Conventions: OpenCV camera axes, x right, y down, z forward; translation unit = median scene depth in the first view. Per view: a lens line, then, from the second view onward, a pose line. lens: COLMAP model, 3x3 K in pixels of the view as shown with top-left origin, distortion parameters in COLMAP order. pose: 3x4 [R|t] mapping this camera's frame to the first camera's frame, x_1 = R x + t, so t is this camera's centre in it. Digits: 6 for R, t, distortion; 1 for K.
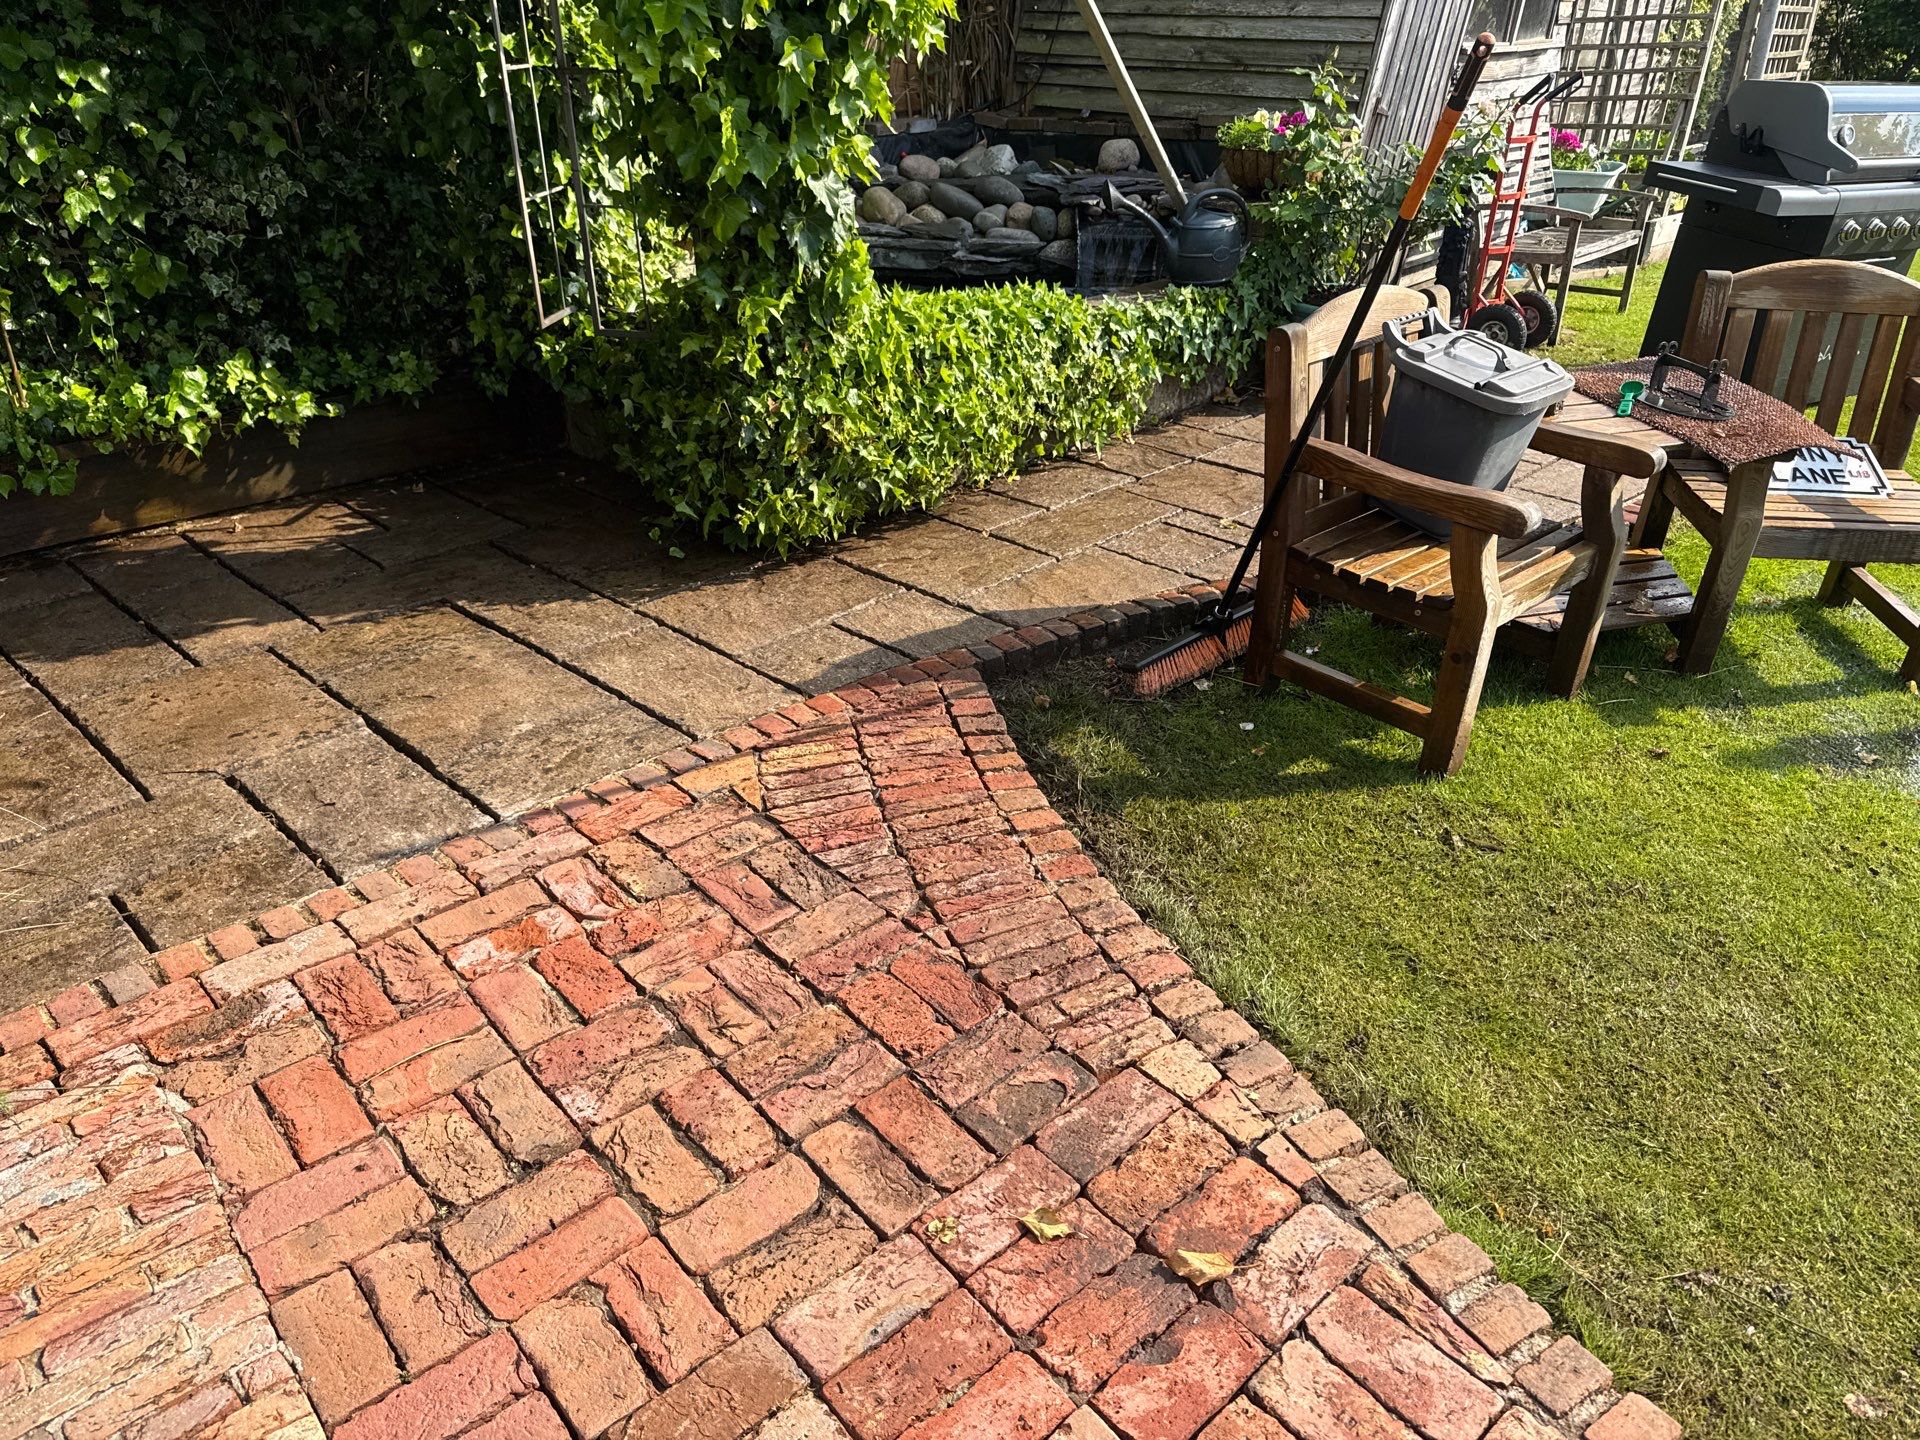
lens RADIAL K [[1353.1, 0, 969.3], [0, 1353.1, 764.2], [0, 0, 1]] dist [0.065269, -0.063707]
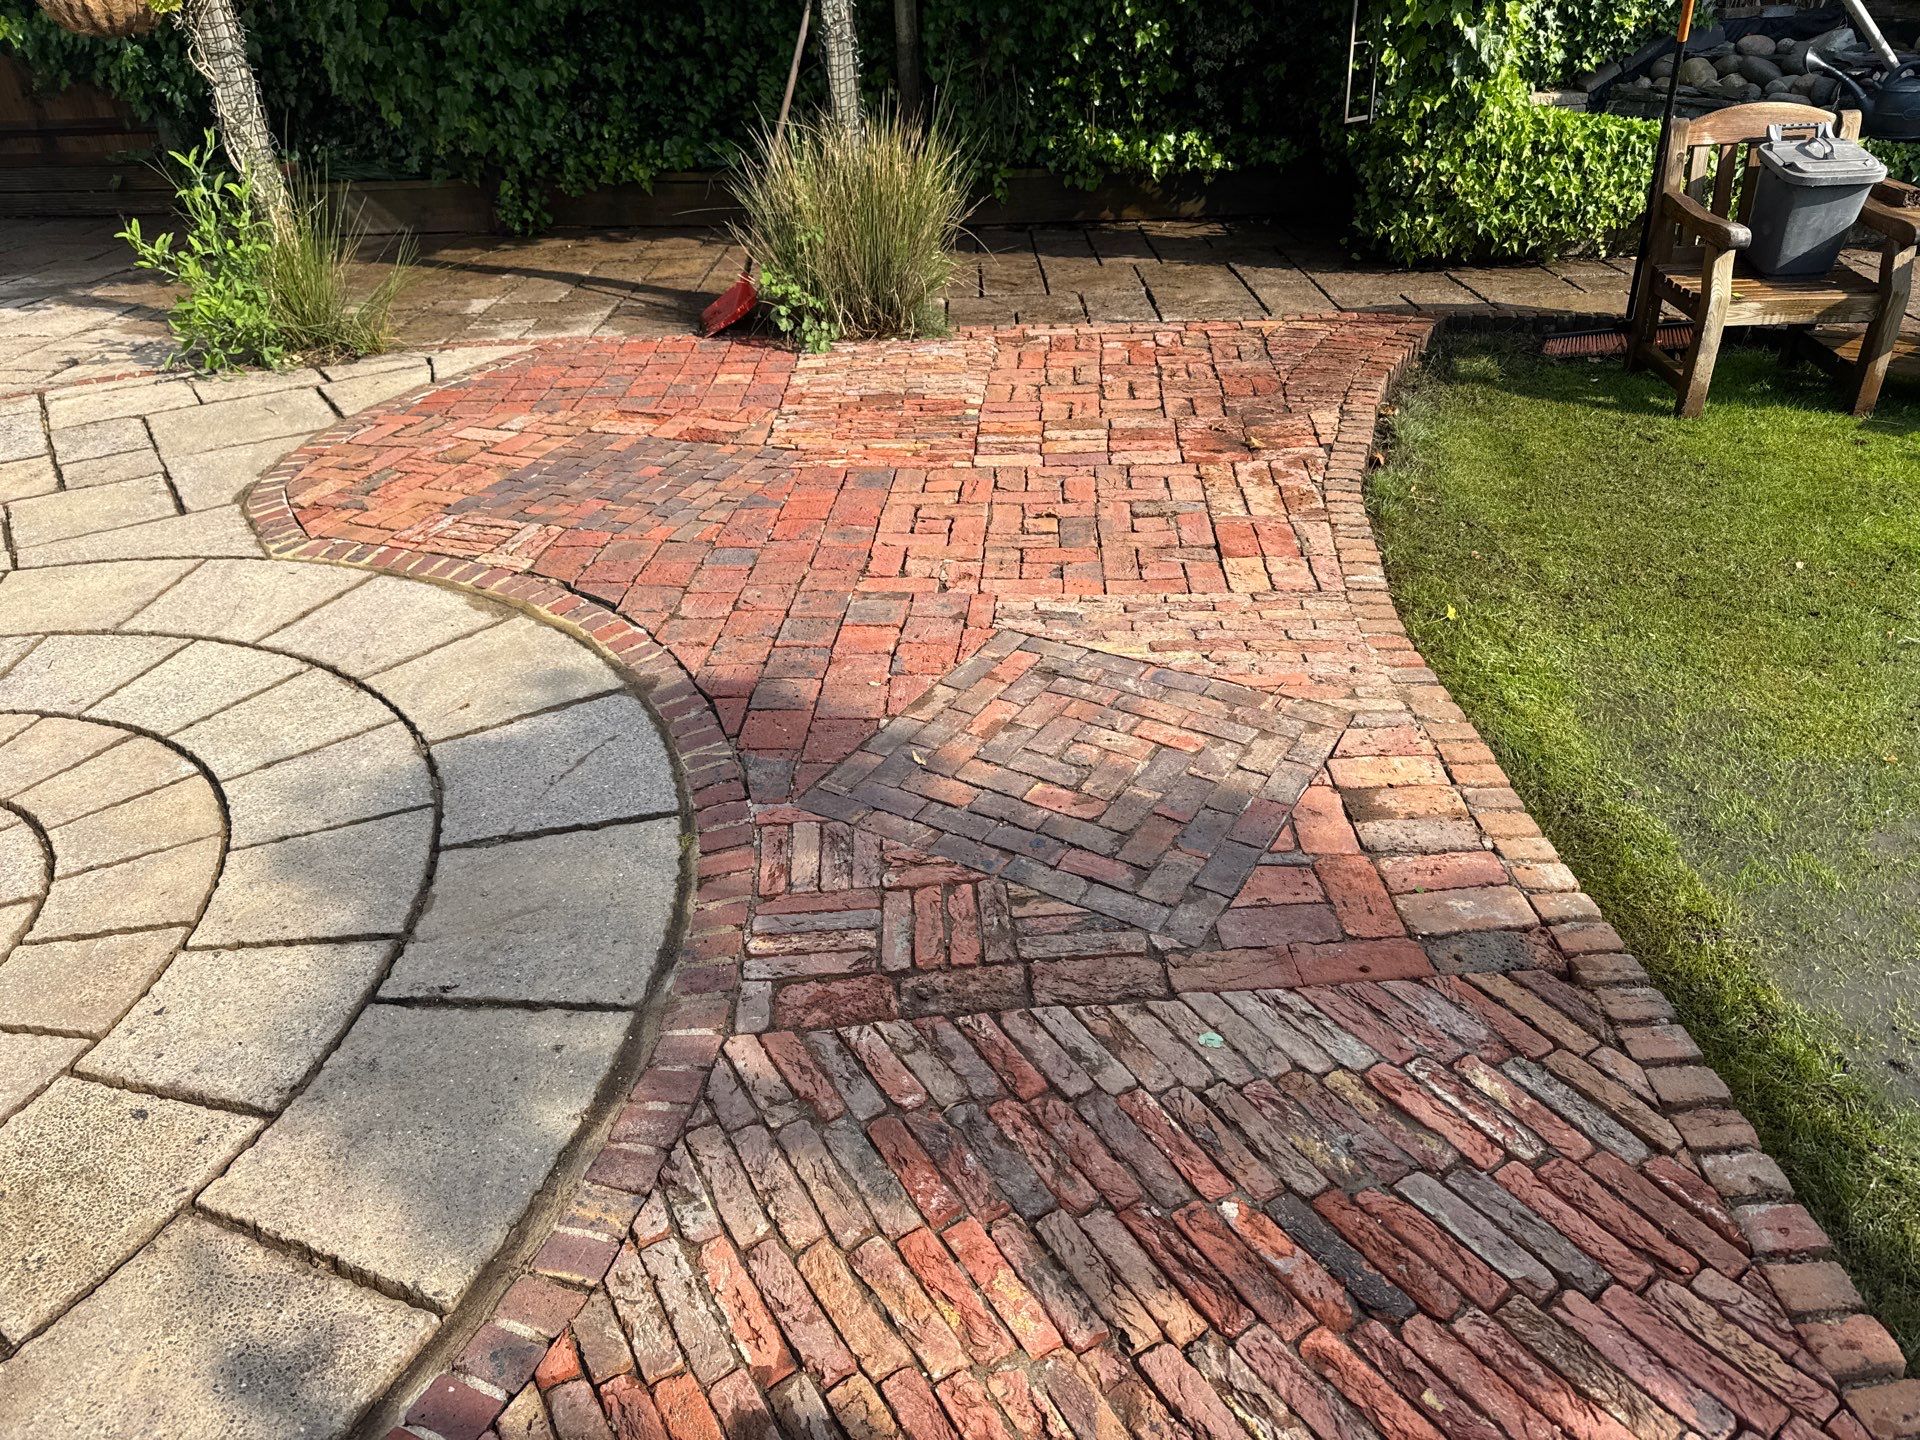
lens RADIAL K [[1353.1, 0, 965.2], [0, 1353.1, 704.6], [0, 0, 1]] dist [0.065269, -0.063707]
pose [[0.711698, 0.329368, -0.620485, 0.697886], [-0.319816, 0.938343, 0.131264, 0.308091], [0.625462, 0.105021, 0.773154, -0.569765]]
